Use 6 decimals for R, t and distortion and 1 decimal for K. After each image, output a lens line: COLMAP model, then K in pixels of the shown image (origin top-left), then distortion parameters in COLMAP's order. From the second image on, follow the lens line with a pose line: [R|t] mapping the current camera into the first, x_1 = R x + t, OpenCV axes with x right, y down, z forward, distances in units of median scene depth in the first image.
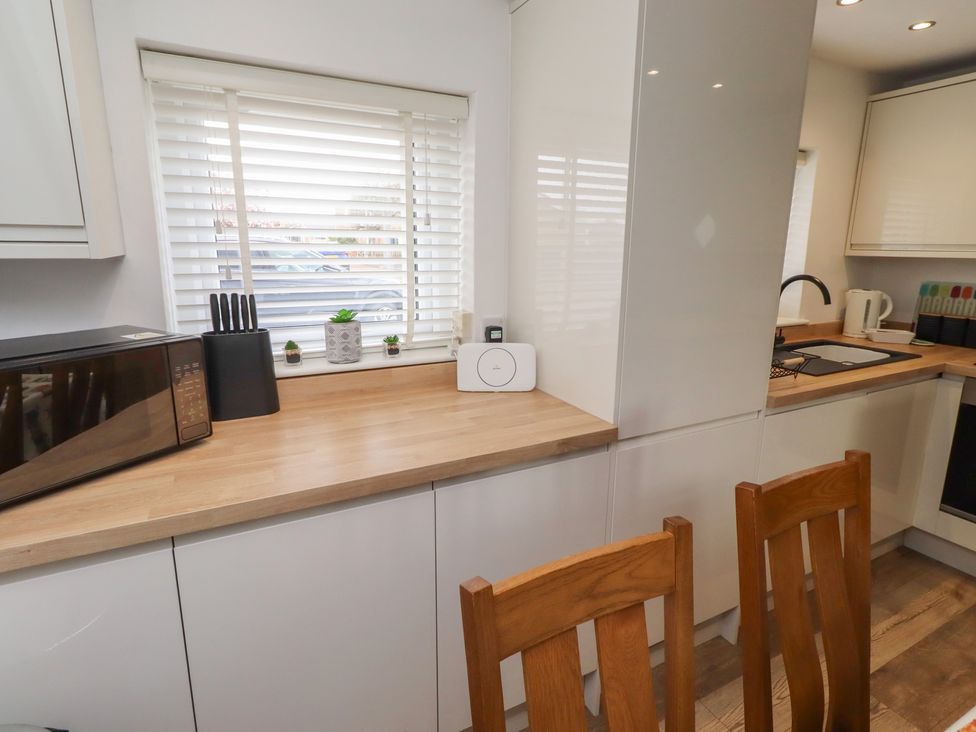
lens RADIAL K [[505.4, 0, 489.1], [0, 505.4, 351.2], [0, 0, 1]] dist [-0.003523, -0.000868]
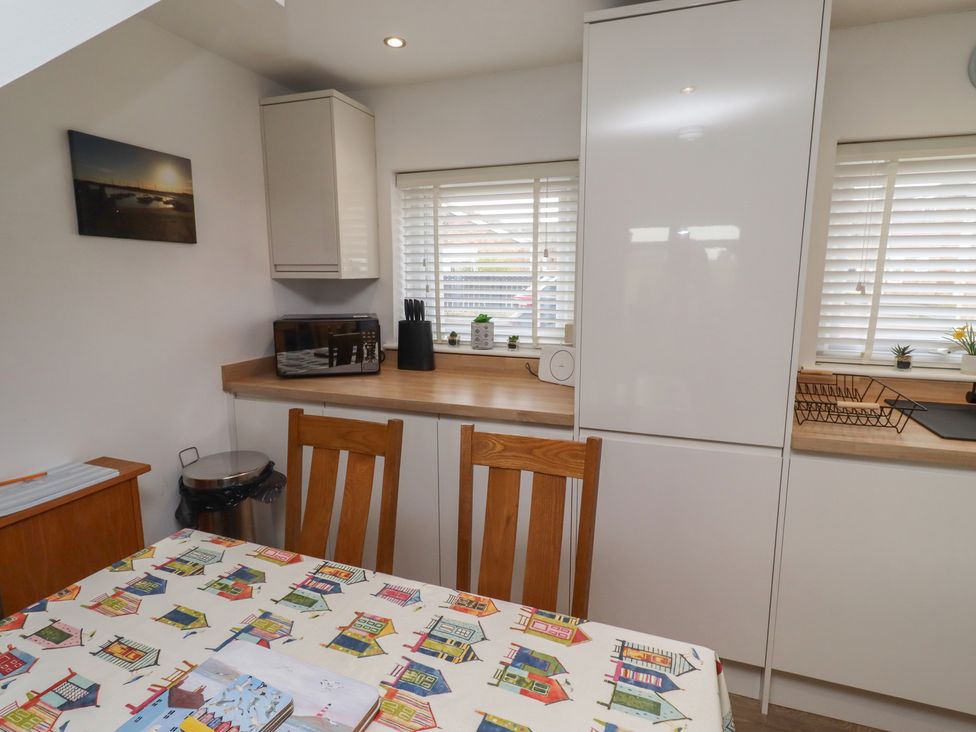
lens RADIAL K [[505.4, 0, 489.1], [0, 505.4, 351.2], [0, 0, 1]] dist [-0.003523, -0.000868]
pose [[0.681995, 0.103626, -0.723978, 0.697303], [-0.139904, 0.990115, 0.009928, 0.006953], [0.717850, 0.094517, 0.689752, -0.021424]]
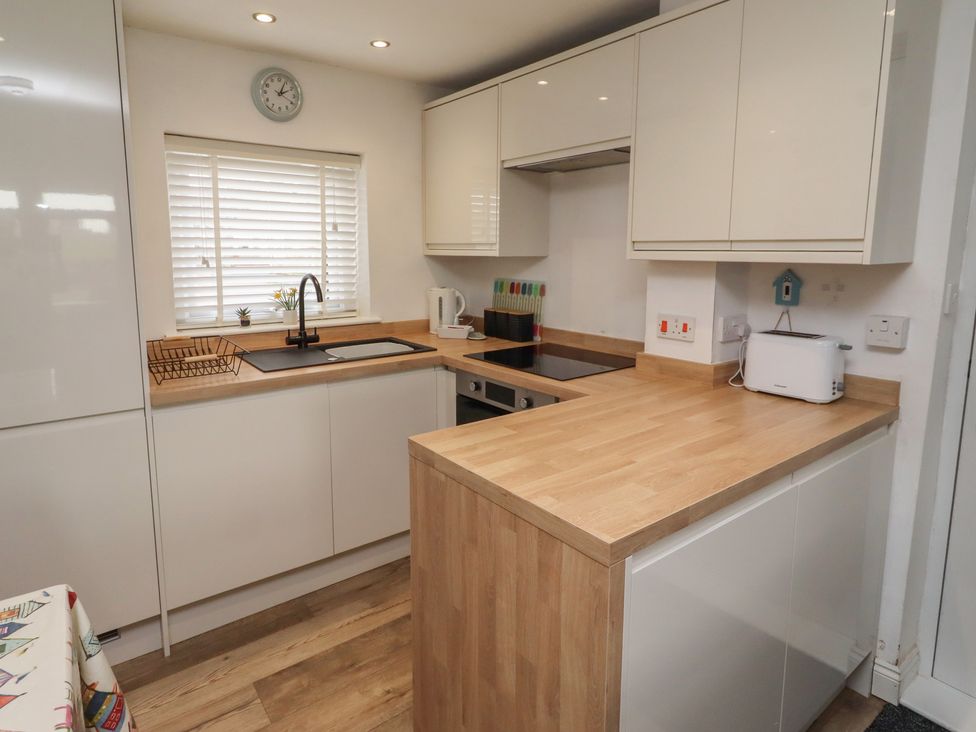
lens RADIAL K [[557.8, 0, 463.3], [0, 557.8, 323.8], [0, 0, 1]] dist [-0.001239, -0.000937]
pose [[0.986543, -0.026033, 0.161418, 0.841835], [0.037110, 0.997130, -0.065990, 0.039924], [-0.159237, 0.071092, 0.984677, -0.168186]]
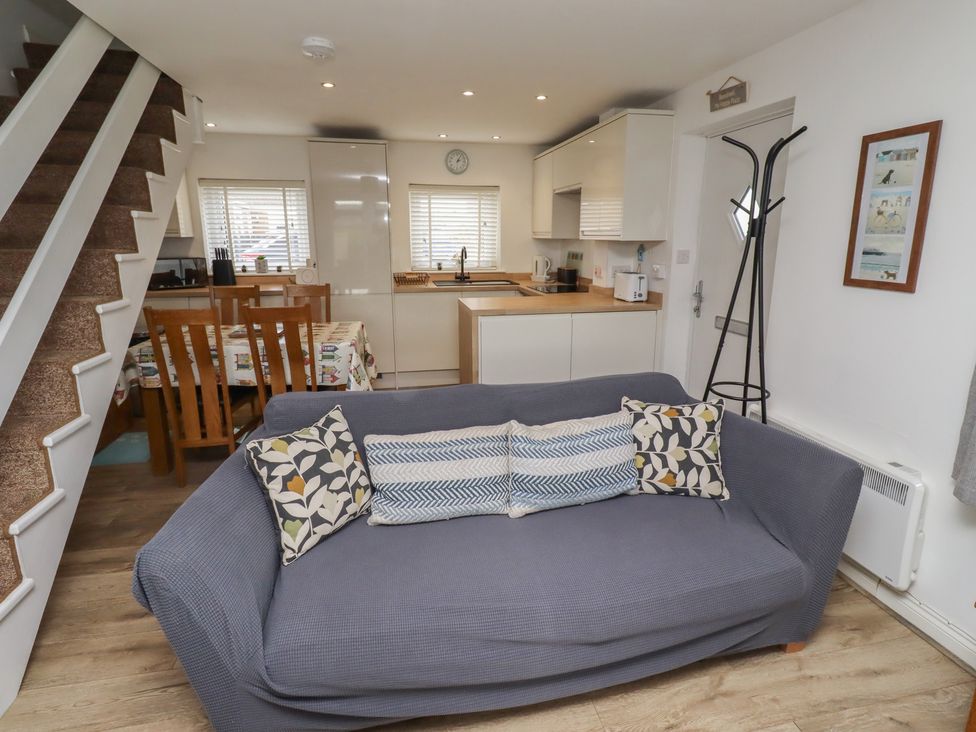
lens RADIAL K [[517.1, 0, 494.9], [0, 517.1, 350.2], [0, 0, 1]] dist [0.000980, -0.000247]
pose [[0.965369, 0.051806, -0.255693, 1.542942], [-0.047049, 0.998587, 0.024693, 0.277790], [0.256611, -0.011808, 0.966443, -1.333168]]
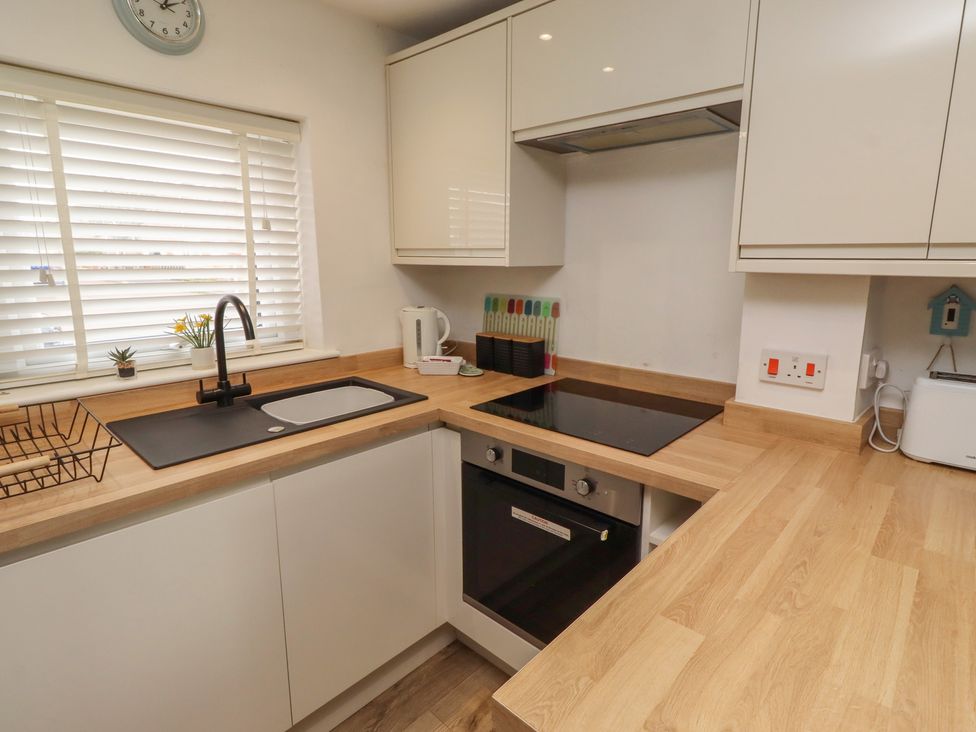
lens RADIAL K [[517.1, 0, 494.9], [0, 517.1, 350.2], [0, 0, 1]] dist [0.000980, -0.000247]
pose [[0.934609, -0.068415, 0.349034, 0.796700], [0.075320, 0.997140, -0.006232, -0.056275], [-0.347609, 0.032113, 0.937089, 0.288161]]
